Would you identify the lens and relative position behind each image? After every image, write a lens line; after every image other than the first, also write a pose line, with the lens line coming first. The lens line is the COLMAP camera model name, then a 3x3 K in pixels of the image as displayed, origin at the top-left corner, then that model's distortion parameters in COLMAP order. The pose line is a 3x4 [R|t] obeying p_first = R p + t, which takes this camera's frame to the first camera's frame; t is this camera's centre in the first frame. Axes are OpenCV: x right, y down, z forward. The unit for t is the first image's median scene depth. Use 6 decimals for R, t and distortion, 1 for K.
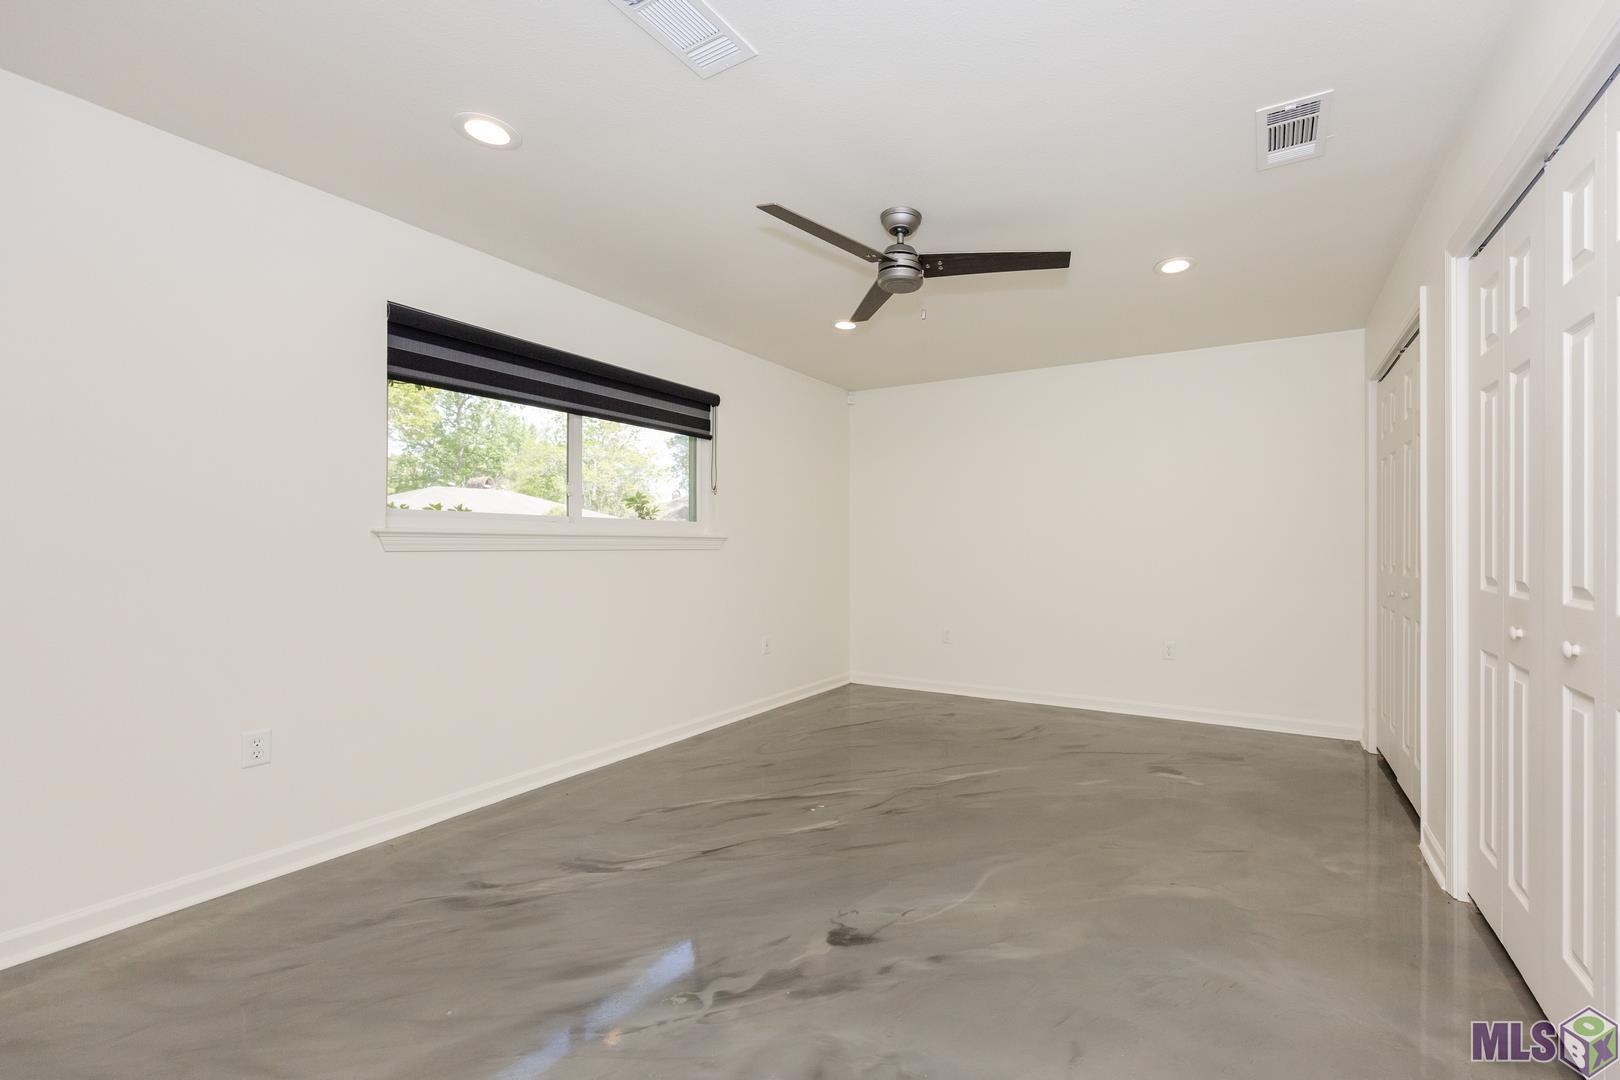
lens RADIAL K [[622.1, 0, 821.6], [0, 622.1, 539.2], [0, 0, 1]] dist [0.000798, -0.000568]
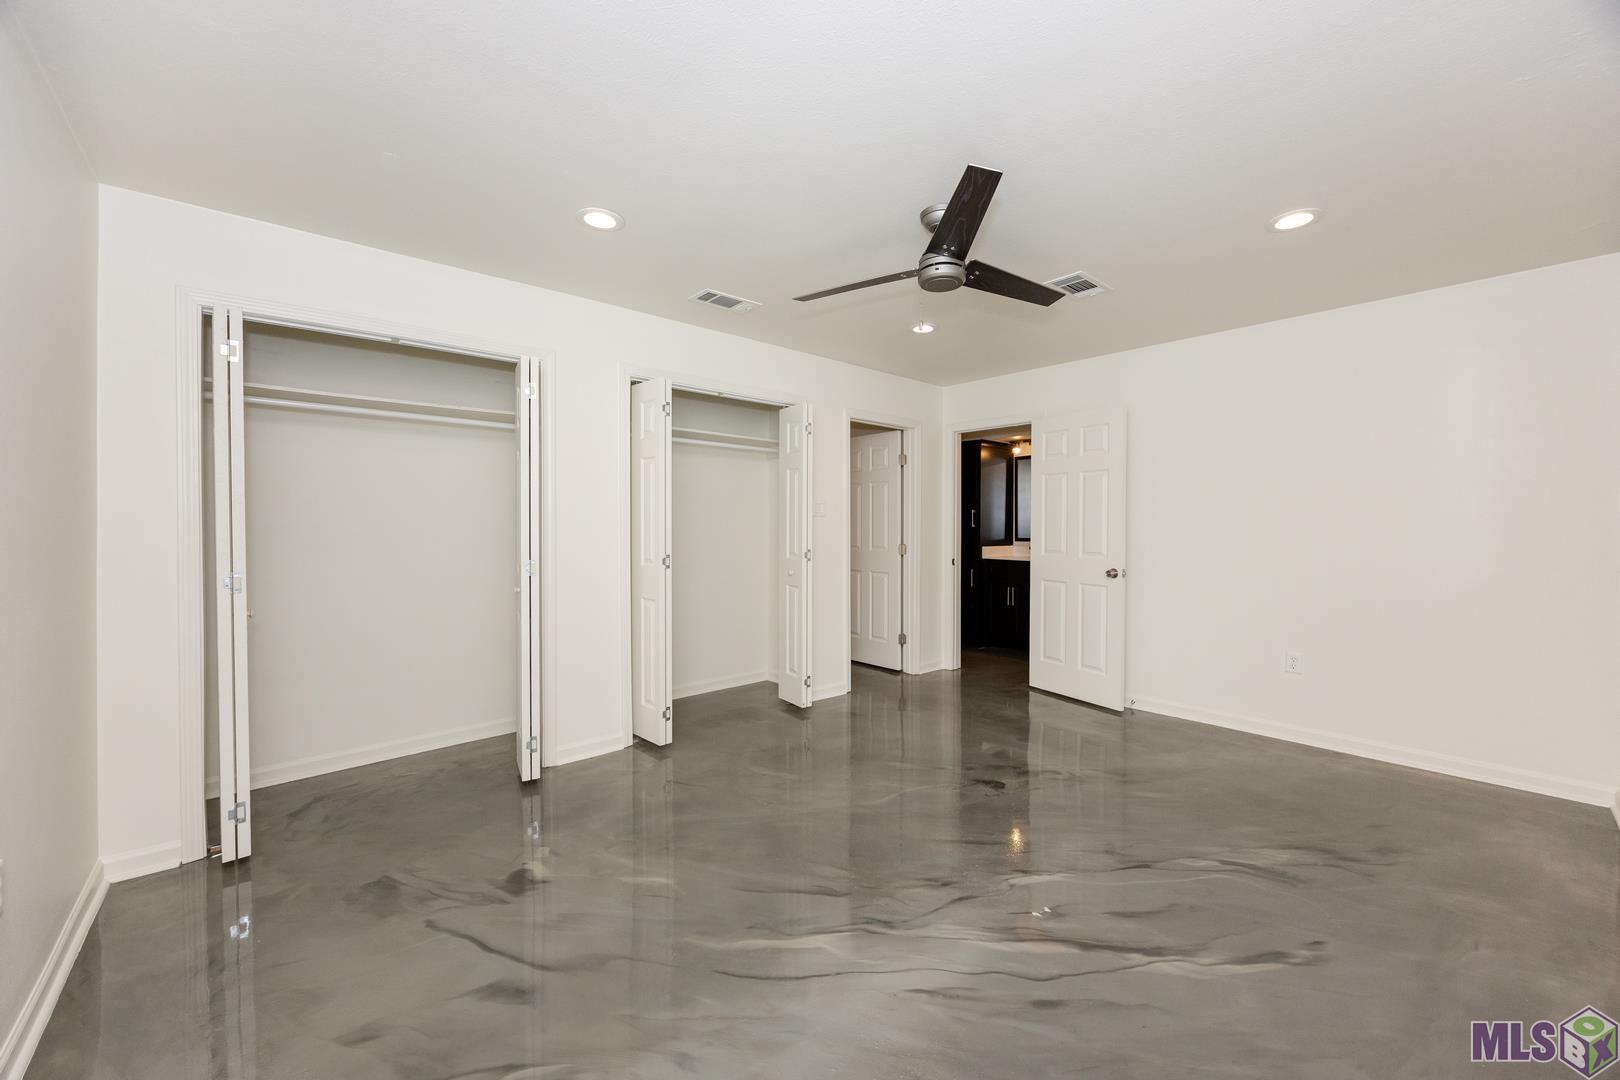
lens RADIAL K [[611.1, 0, 807.0], [0, 611.1, 542.1], [0, 0, 1]] dist [-0.001241, 0.000411]
pose [[-0.973783, -0.005763, 0.227407, 0.101719], [-0.001699, 0.999835, 0.018060, -0.020283], [-0.227474, 0.017200, -0.973632, 1.746560]]
